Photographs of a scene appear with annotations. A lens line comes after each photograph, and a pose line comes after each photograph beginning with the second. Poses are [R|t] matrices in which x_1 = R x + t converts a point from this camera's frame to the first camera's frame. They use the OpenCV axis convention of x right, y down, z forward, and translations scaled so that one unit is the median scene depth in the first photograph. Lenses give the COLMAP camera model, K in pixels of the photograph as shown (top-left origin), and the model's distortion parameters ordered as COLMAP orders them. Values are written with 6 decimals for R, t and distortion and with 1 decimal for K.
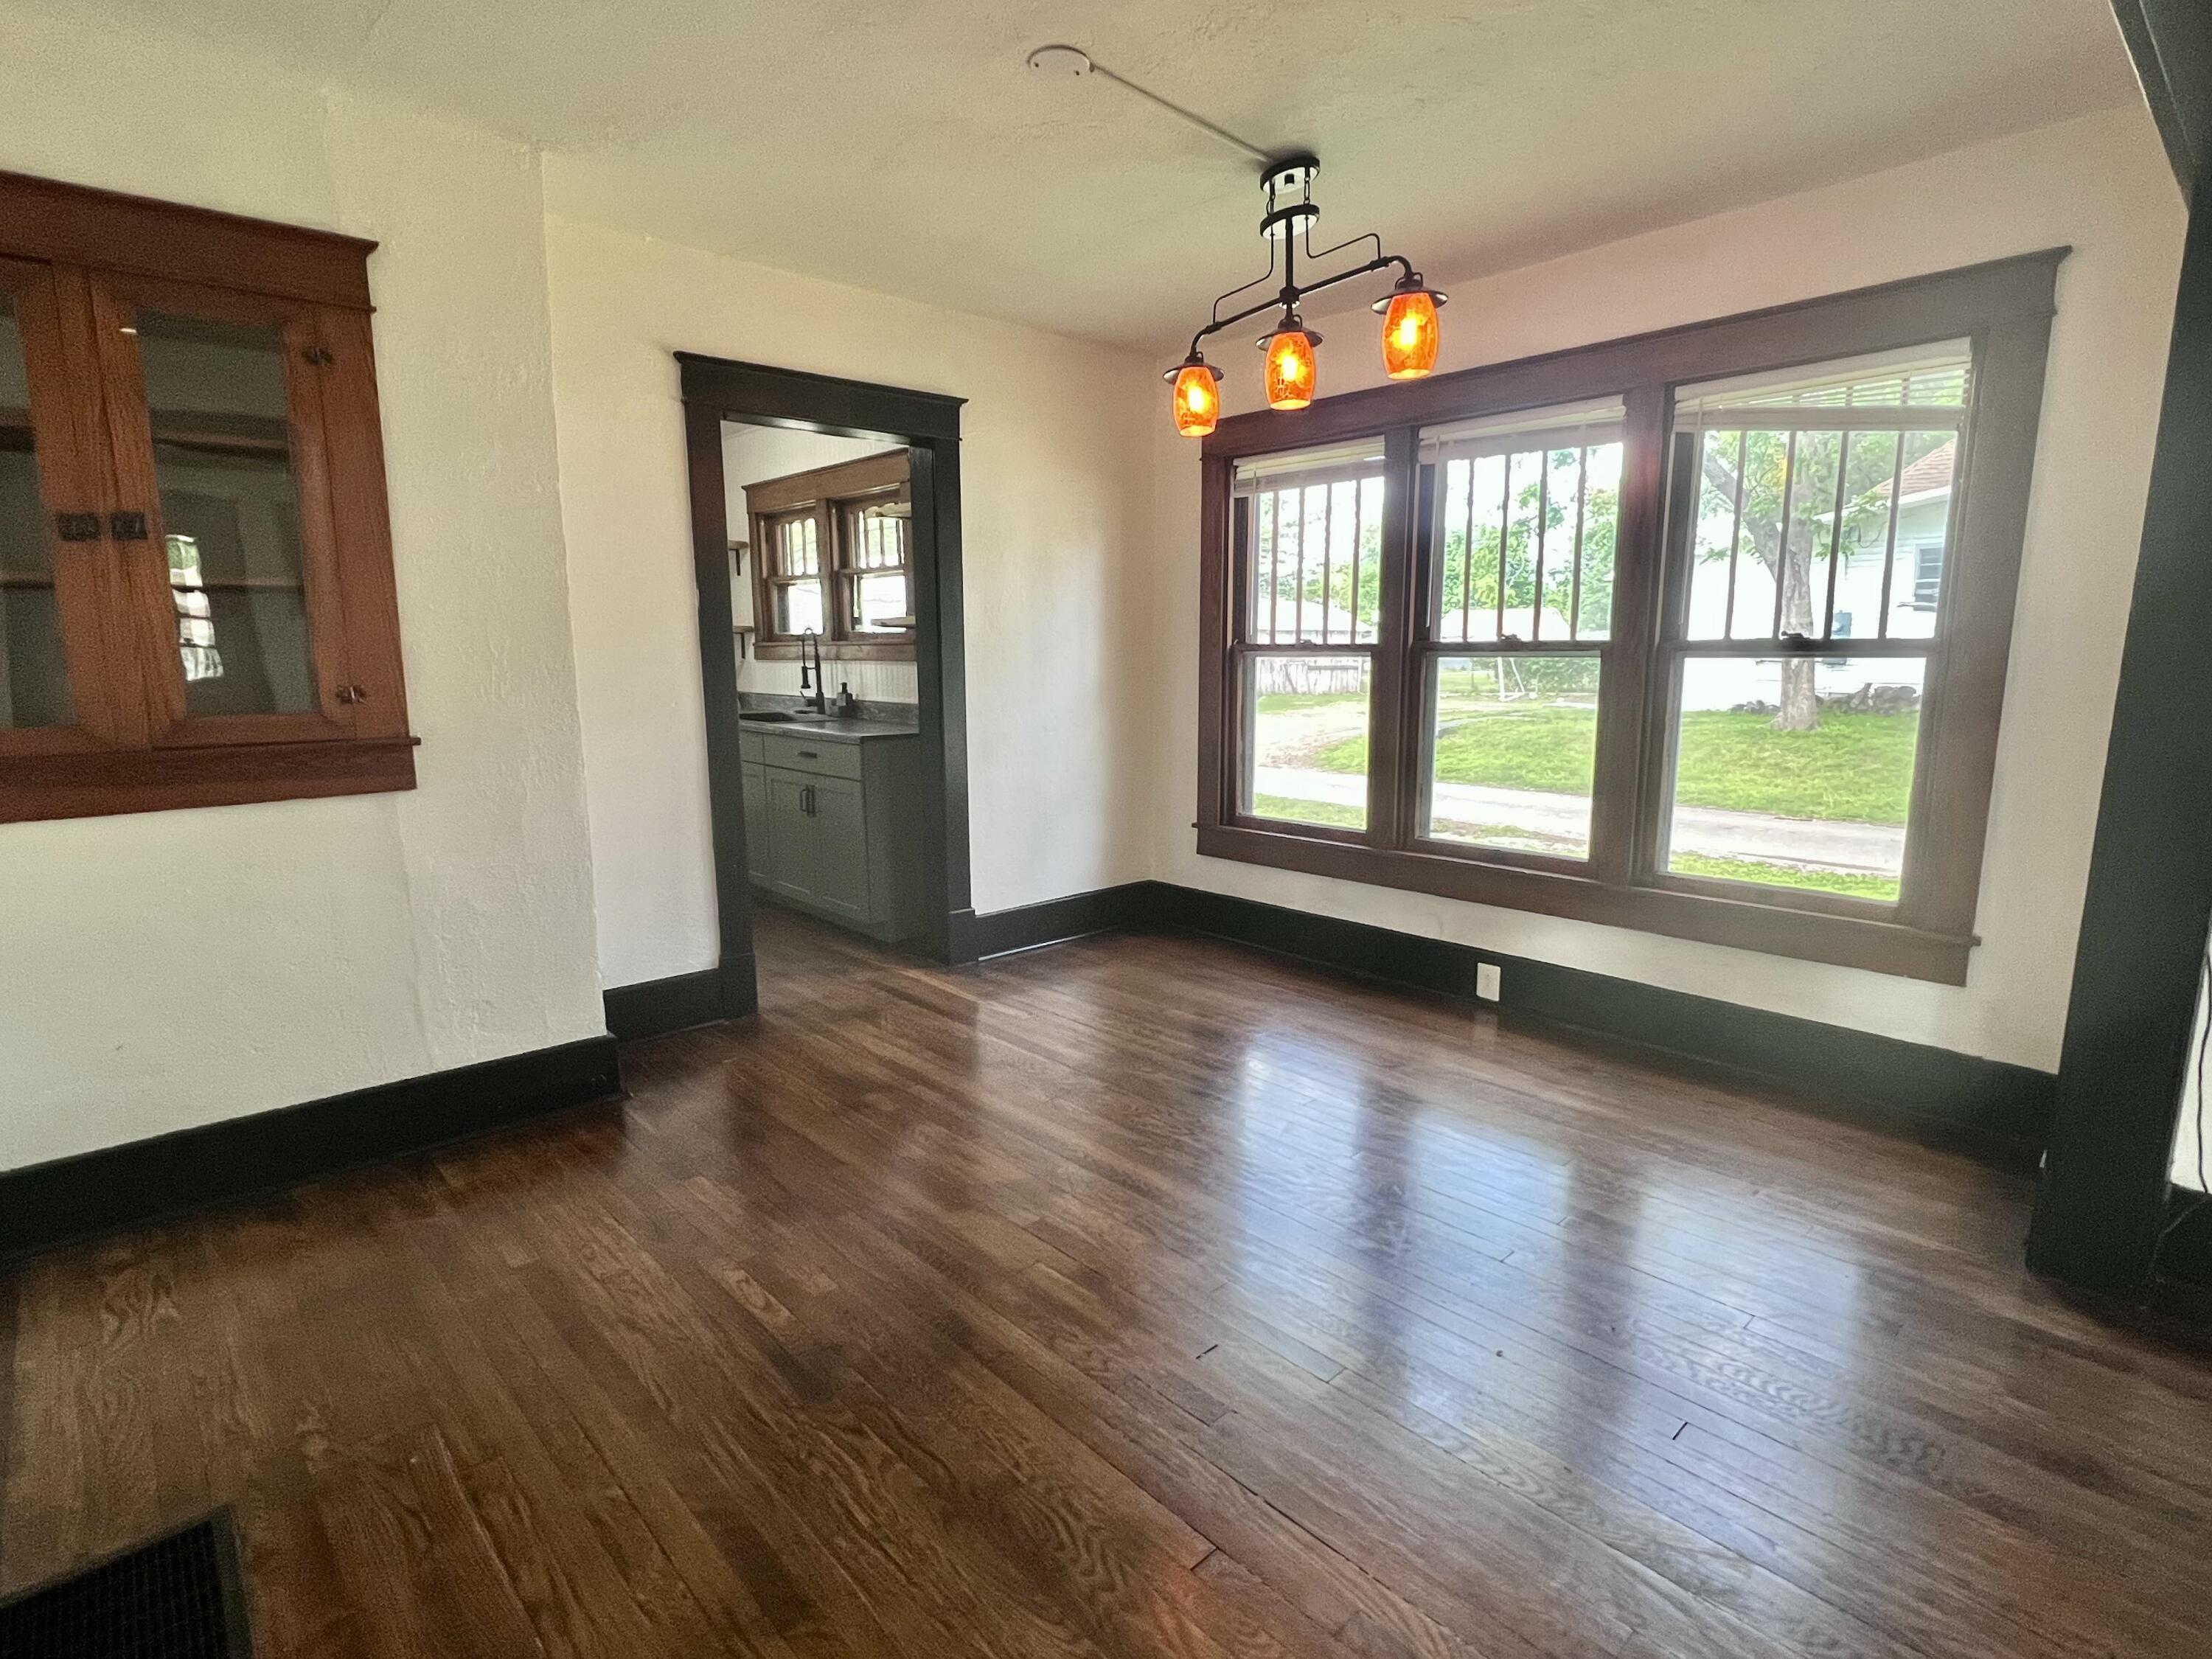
lens RADIAL K [[1123.3, 0, 1125.0], [0, 1123.3, 830.9], [0, 0, 1]] dist [-0.001962, -0.000795]
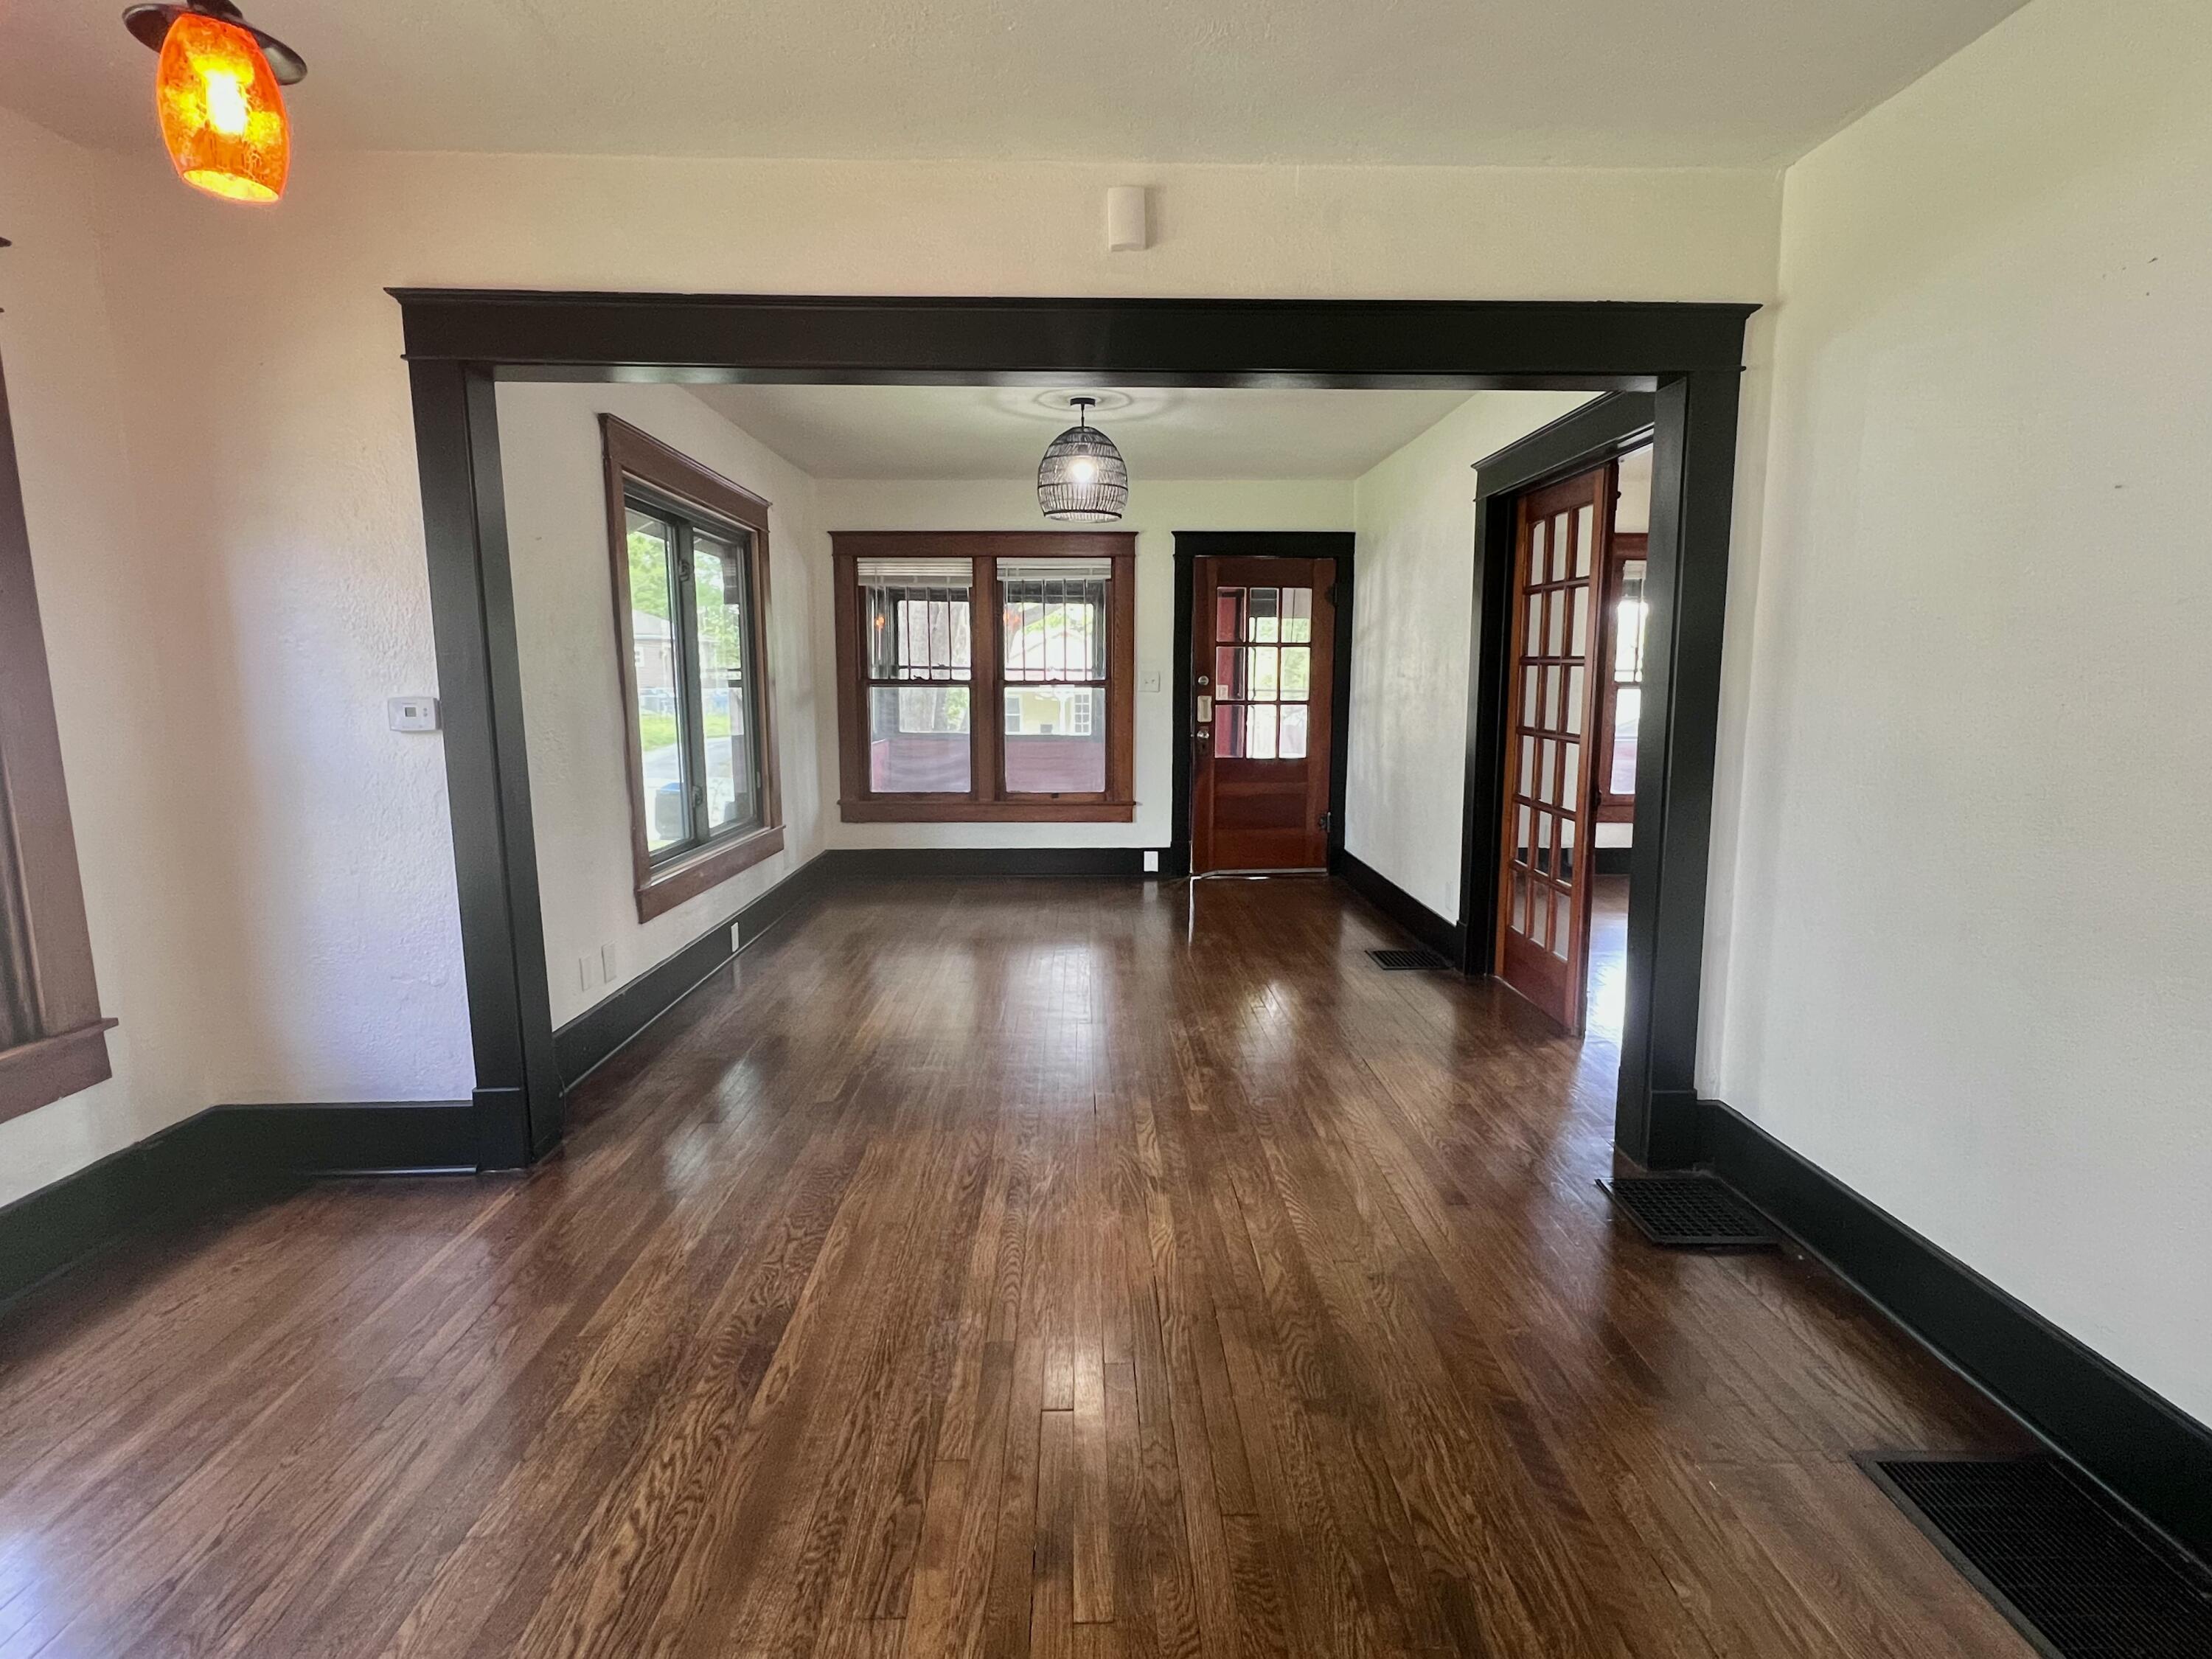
lens RADIAL K [[1098.3, 0, 1122.0], [0, 1098.3, 842.7], [0, 0, 1]] dist [-0.013776, 0.000135]
pose [[-0.753200, -0.098734, 0.650340, -0.235734], [0.108584, 0.956446, 0.270964, -0.112042], [-0.648768, 0.274706, -0.709673, 0.660741]]
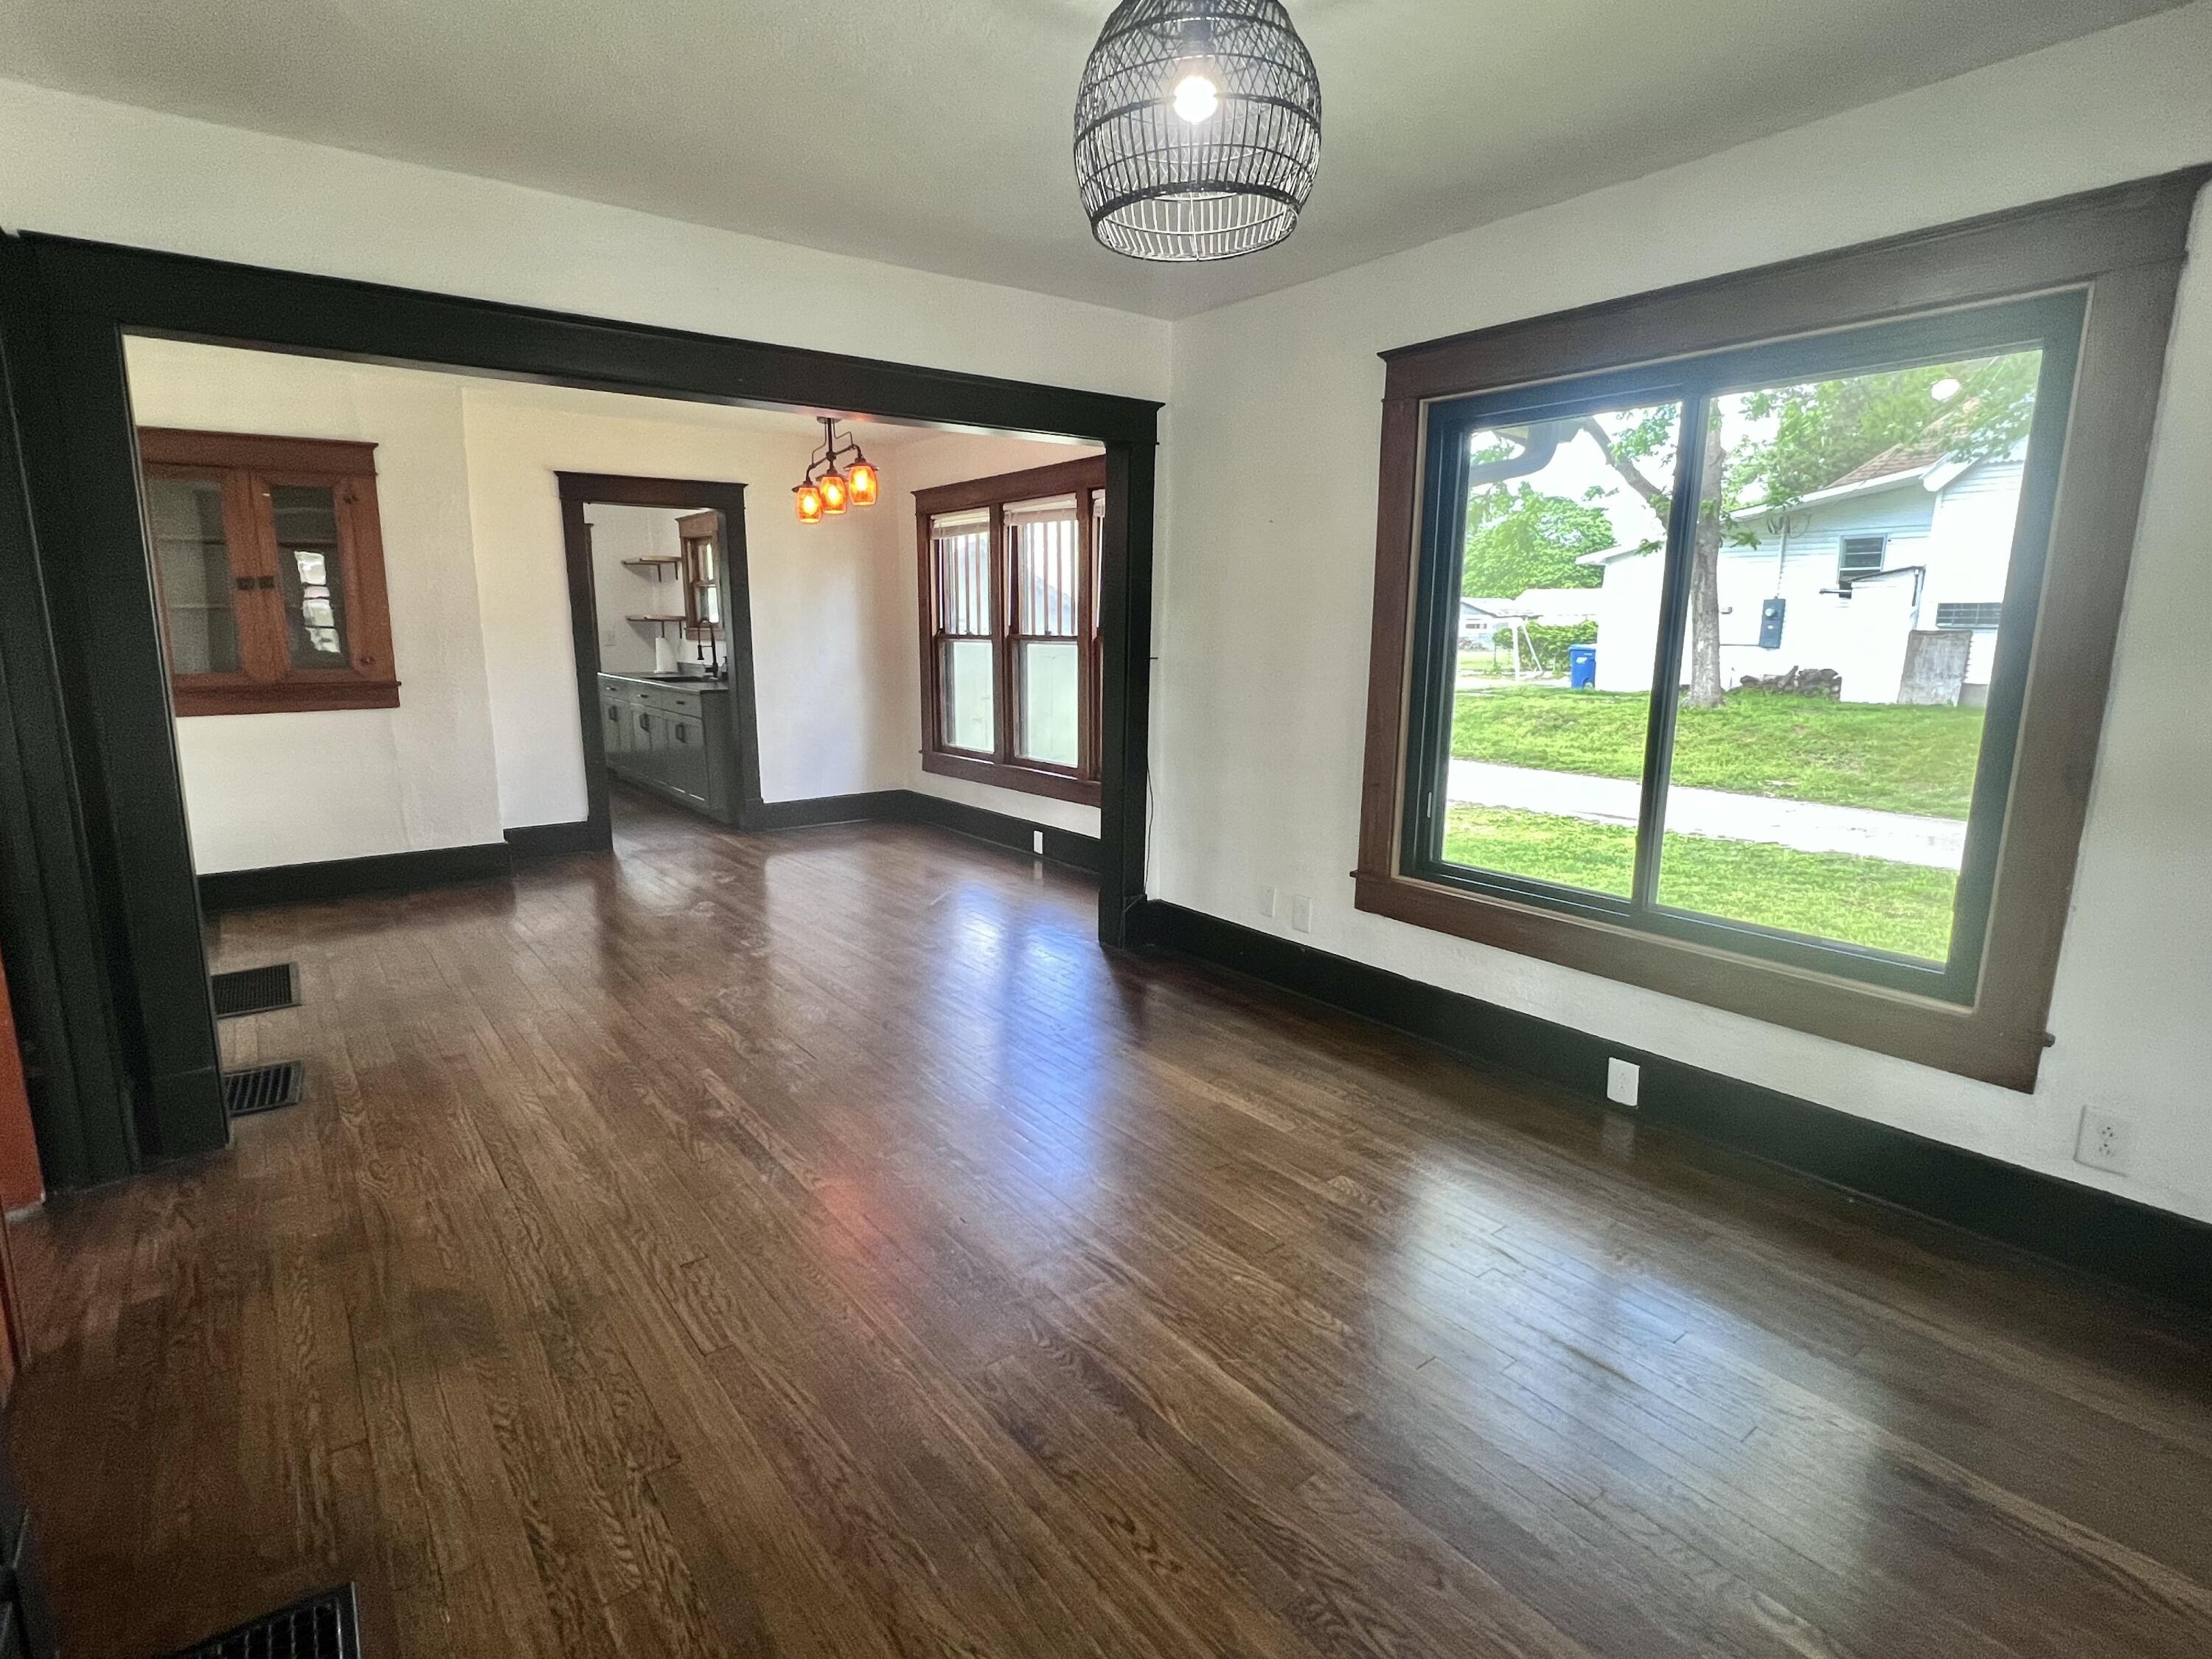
lens RADIAL K [[1106.8, 0, 1109.8], [0, 1106.8, 834.7], [0, 0, 1]] dist [0.000369, -0.000201]
pose [[0.995453, 0.024034, -0.092173, 0.504232], [-0.021560, 0.999382, 0.027747, 0.066264], [0.092783, -0.025634, 0.995356, -0.530597]]
